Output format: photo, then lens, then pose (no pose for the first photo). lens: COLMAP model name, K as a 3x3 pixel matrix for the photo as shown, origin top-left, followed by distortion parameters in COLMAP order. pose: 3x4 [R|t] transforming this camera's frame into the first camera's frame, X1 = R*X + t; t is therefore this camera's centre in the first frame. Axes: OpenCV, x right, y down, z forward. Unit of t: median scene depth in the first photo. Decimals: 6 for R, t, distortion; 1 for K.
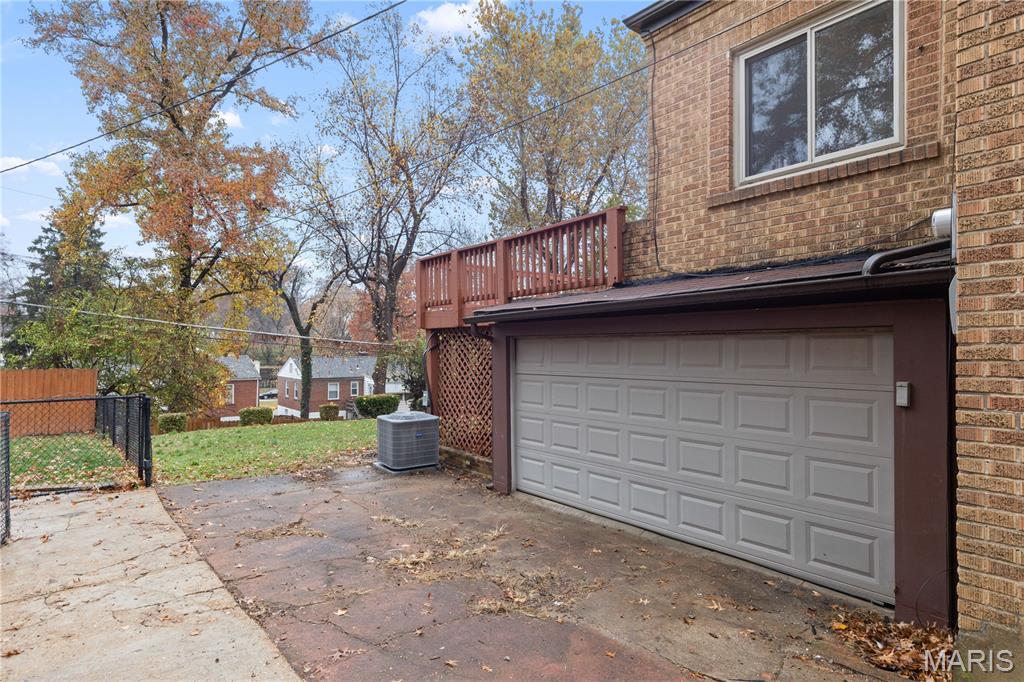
lens RADIAL K [[573.1, 0, 504.7], [0, 573.1, 343.6], [0, 0, 1]] dist [0.011041, -0.000868]
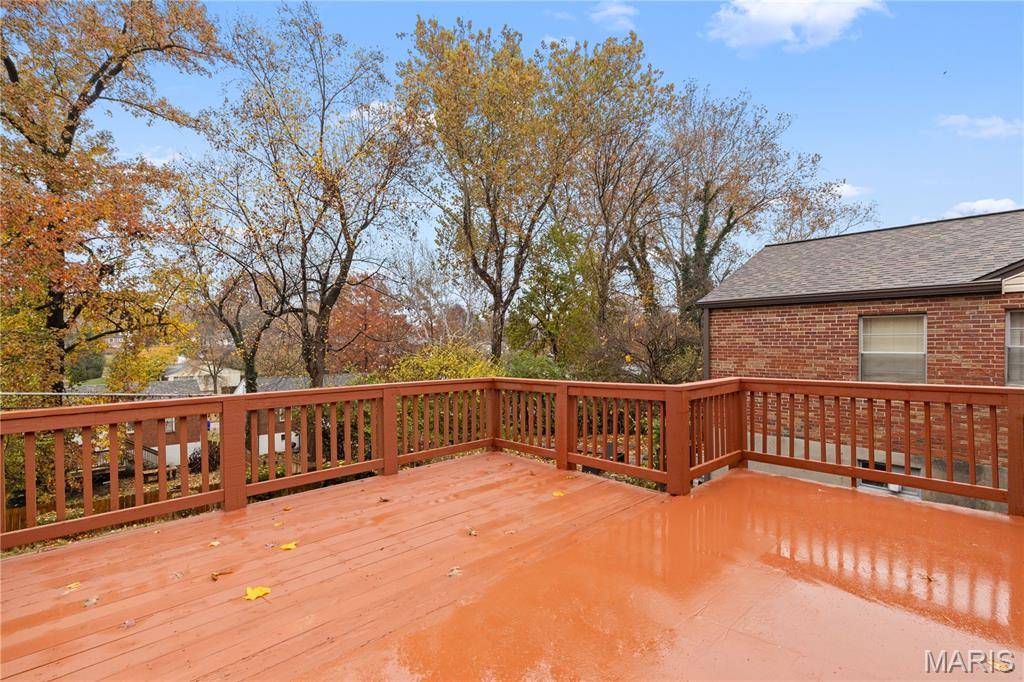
lens RADIAL K [[469.3, 0, 513.1], [0, 469.3, 342.8], [0, 0, 1]] dist [0.000790, -0.001023]
pose [[0.996192, -0.012323, 0.086315, 0.044385], [0.012463, 0.999922, -0.001083, -0.052322], [-0.086295, 0.002154, 0.996267, 0.201245]]
